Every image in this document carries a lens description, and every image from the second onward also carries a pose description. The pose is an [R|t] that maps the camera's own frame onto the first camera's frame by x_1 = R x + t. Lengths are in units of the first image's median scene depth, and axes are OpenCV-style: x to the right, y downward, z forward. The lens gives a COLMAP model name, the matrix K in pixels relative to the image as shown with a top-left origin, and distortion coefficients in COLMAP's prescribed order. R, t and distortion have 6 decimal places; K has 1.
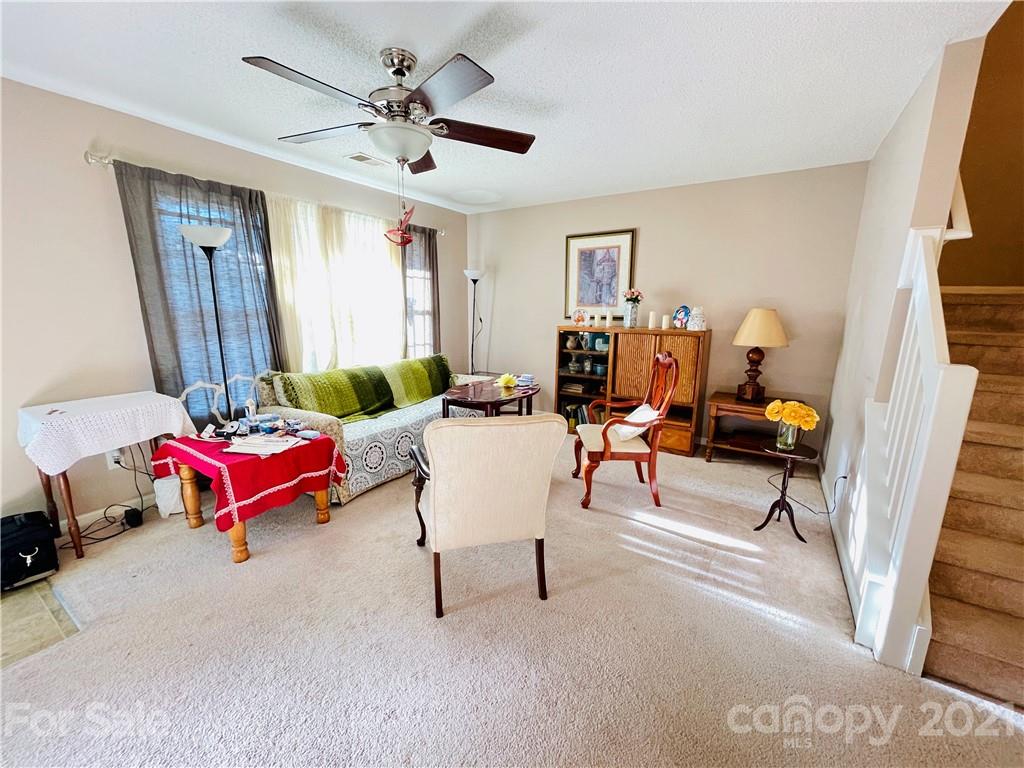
lens RADIAL K [[410.5, 0, 509.7], [0, 410.5, 387.8], [0, 0, 1]] dist [-0.006196, 0.001998]
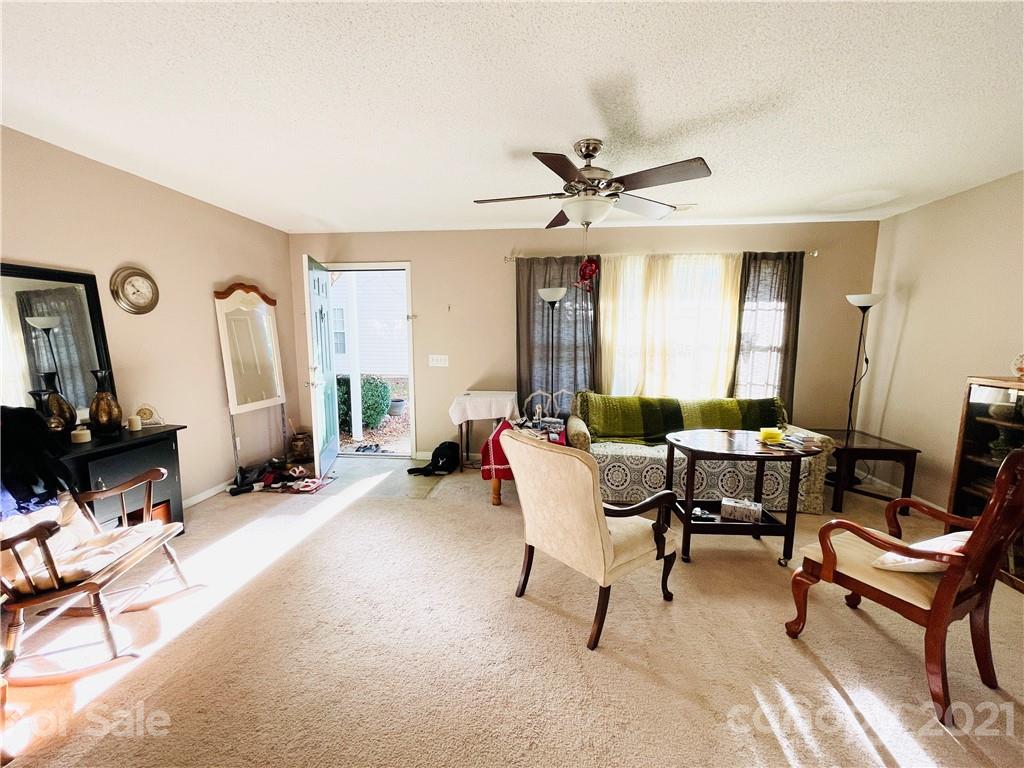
lens RADIAL K [[410.5, 0, 512.1], [0, 410.5, 388.6], [0, 0, 1]] dist [-0.006196, 0.001998]
pose [[0.443696, 0.109544, -0.889457, 0.490914], [-0.177191, 0.983631, 0.032753, -0.048166], [0.878486, 0.143072, 0.455843, 0.202927]]
